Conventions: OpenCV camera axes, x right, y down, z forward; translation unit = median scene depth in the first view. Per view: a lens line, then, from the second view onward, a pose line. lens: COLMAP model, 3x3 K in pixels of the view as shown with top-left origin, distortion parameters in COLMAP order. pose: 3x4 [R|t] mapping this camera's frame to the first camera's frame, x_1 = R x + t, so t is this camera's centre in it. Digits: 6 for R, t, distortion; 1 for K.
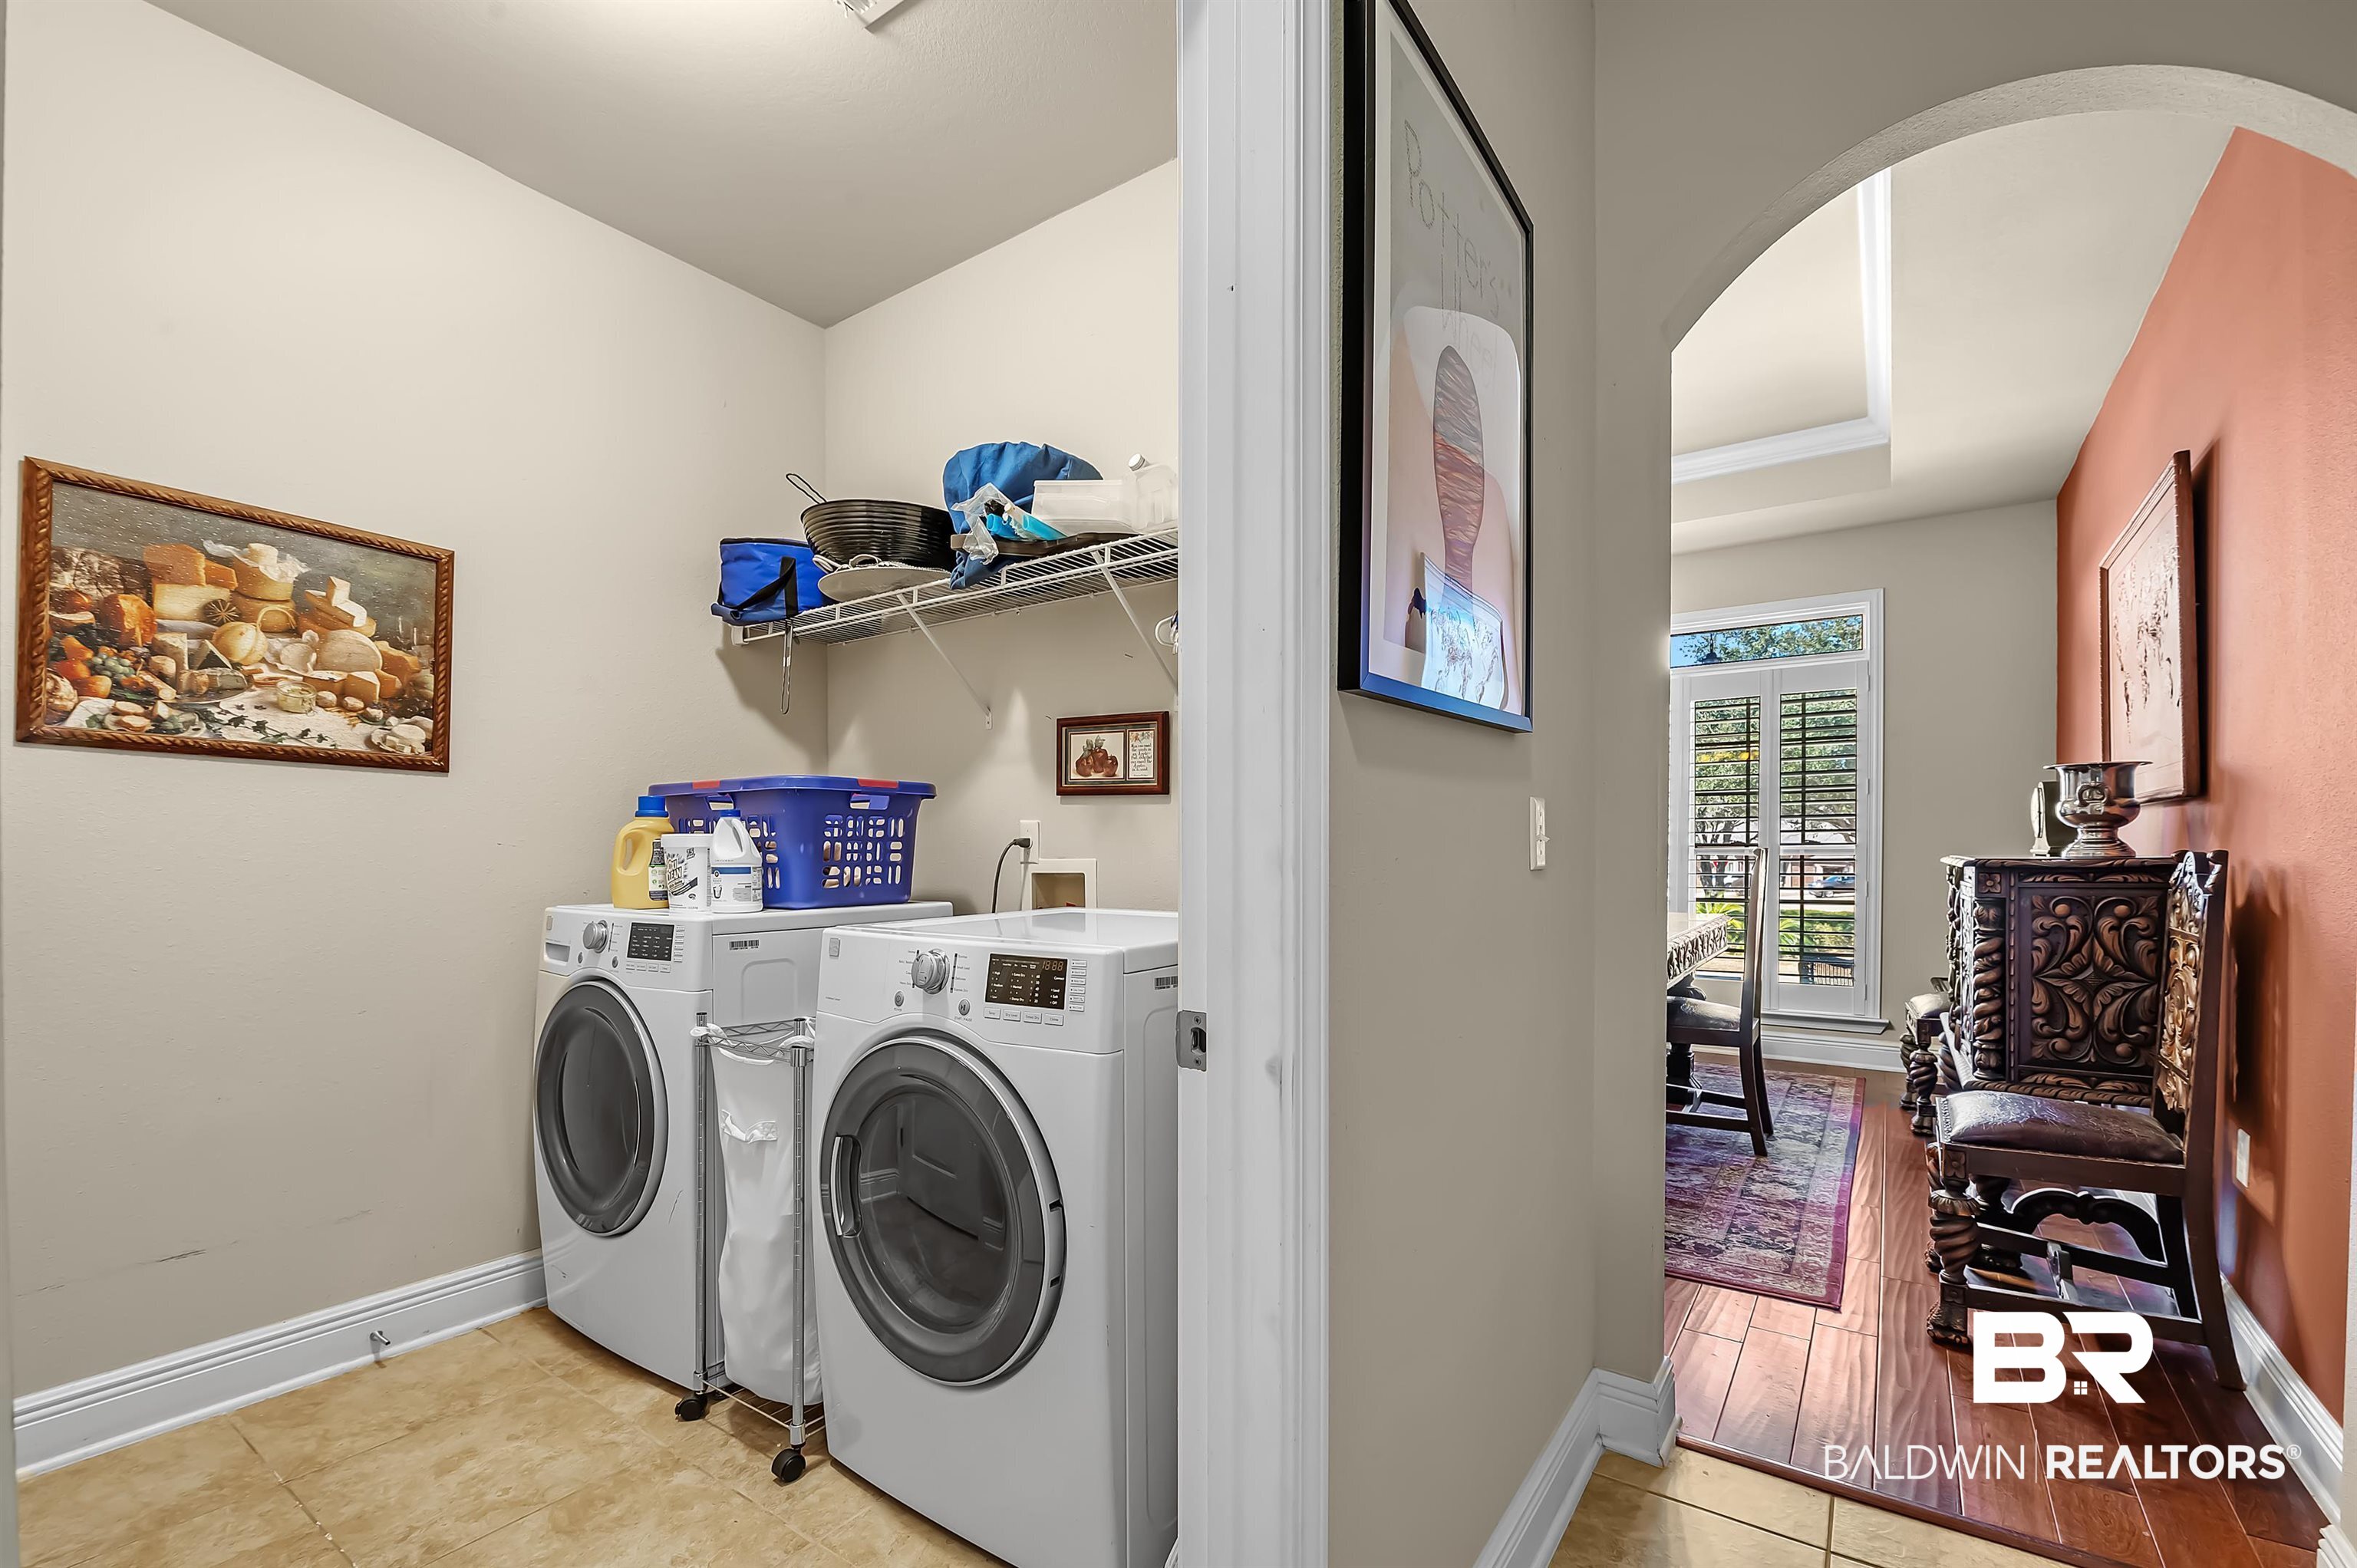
lens RADIAL K [[1076.4, 0, 1122.8], [0, 1076.4, 851.8], [0, 0, 1]] dist [-0.002645, 0.000414]
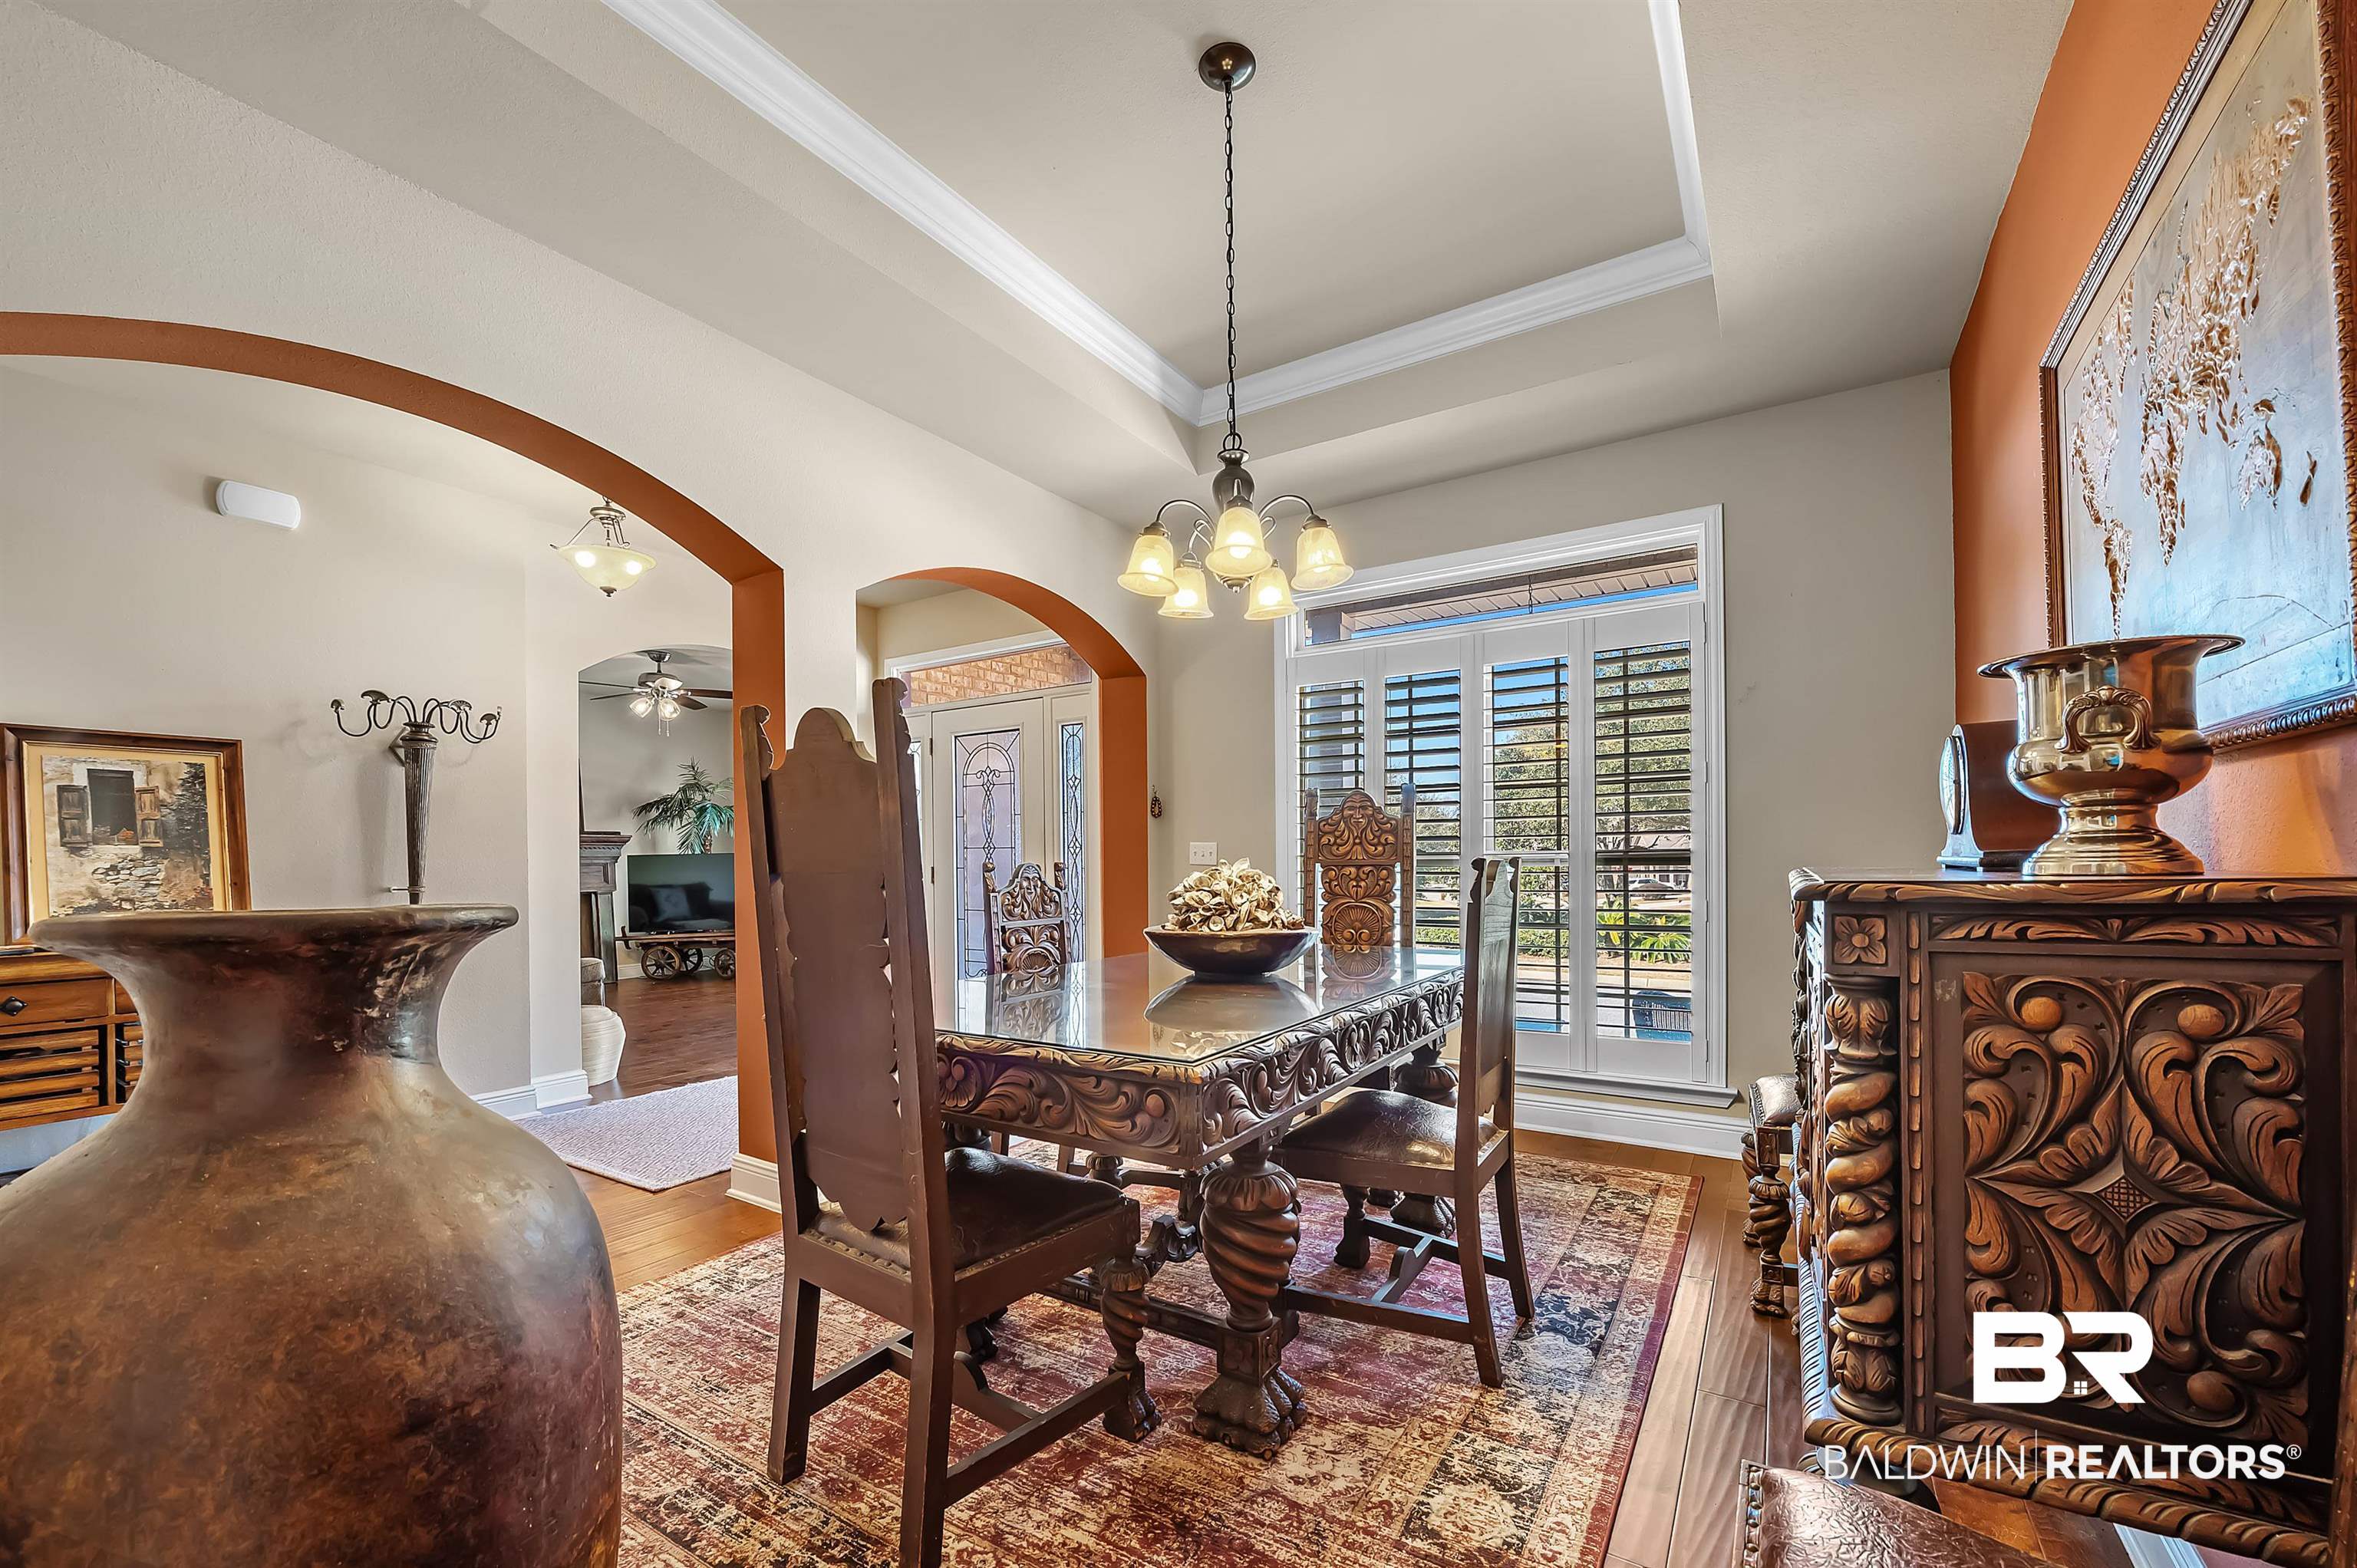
lens RADIAL K [[936.0, 0, 1175.1], [0, 936.0, 855.7], [0, 0, 1]] dist [-0.003829, -0.001147]
pose [[0.999260, -0.007433, 0.037735, 0.532573], [0.007749, 0.999936, -0.008228, -0.002230], [-0.037671, 0.008514, 0.999254, 0.654468]]
